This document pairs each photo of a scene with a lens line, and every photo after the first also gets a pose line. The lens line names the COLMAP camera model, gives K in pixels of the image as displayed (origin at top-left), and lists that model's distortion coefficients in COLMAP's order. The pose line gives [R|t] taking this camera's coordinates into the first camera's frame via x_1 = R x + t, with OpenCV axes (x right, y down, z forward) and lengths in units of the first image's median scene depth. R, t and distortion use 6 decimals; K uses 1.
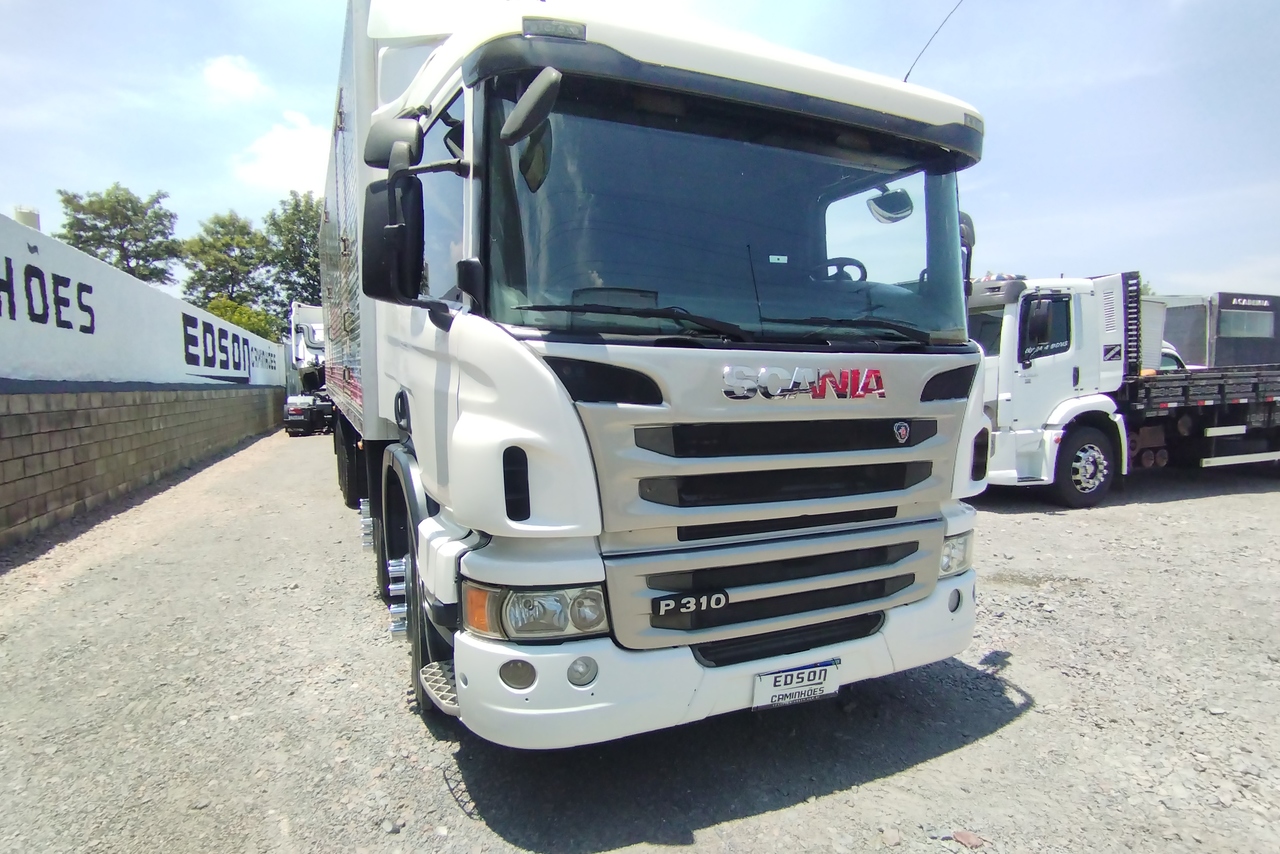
lens RADIAL K [[697.8, 0, 640.0], [0, 697.8, 434.4], [0, 0, 1]] dist [-0.001668, 0.001160]
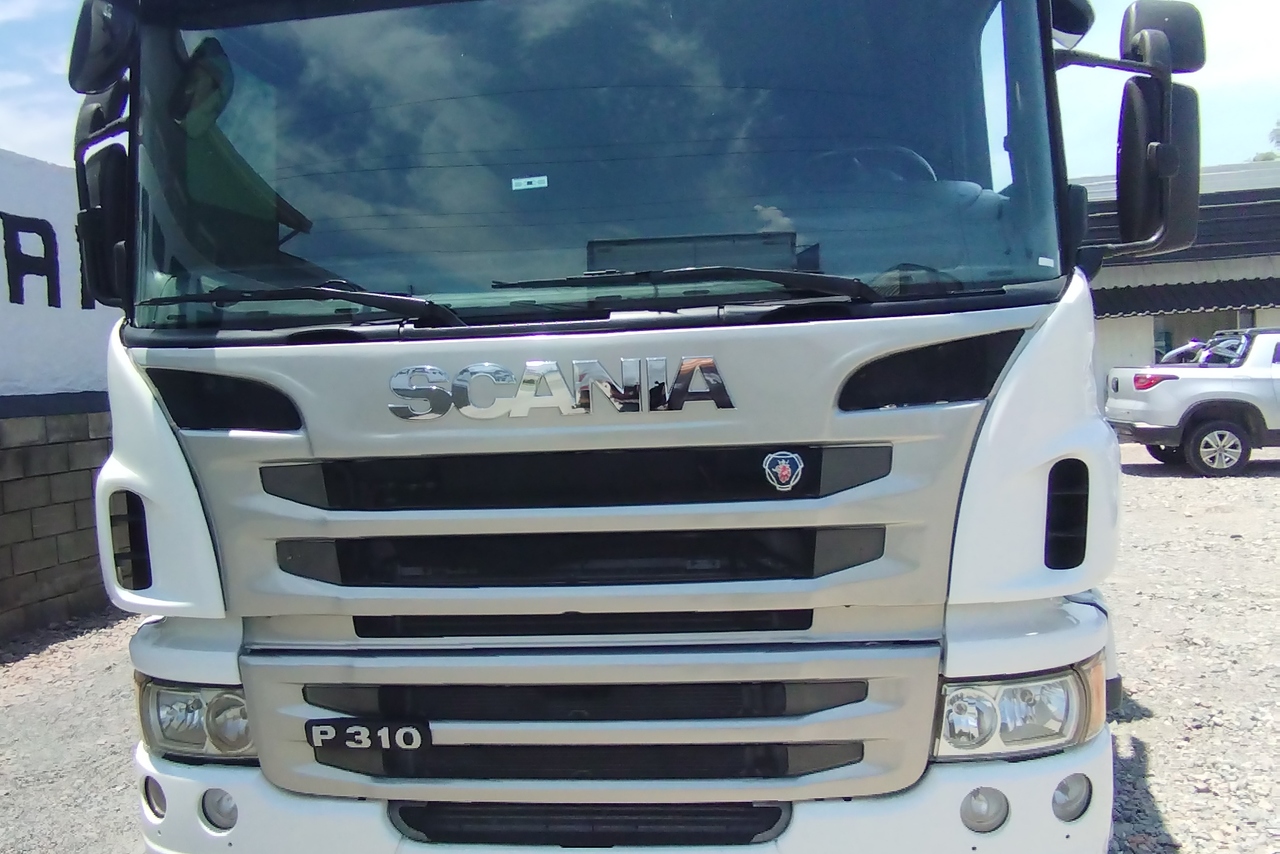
lens RADIAL K [[970.3, 0, 640.0], [0, 970.3, 427.0], [0, 0, 1]] dist [-0.002110, 0.002323]
pose [[0.859960, -0.011459, -0.510232, 0.748088], [0.002523, 0.999831, -0.018203, -0.026386], [0.510355, 0.014367, 0.859844, 0.350909]]
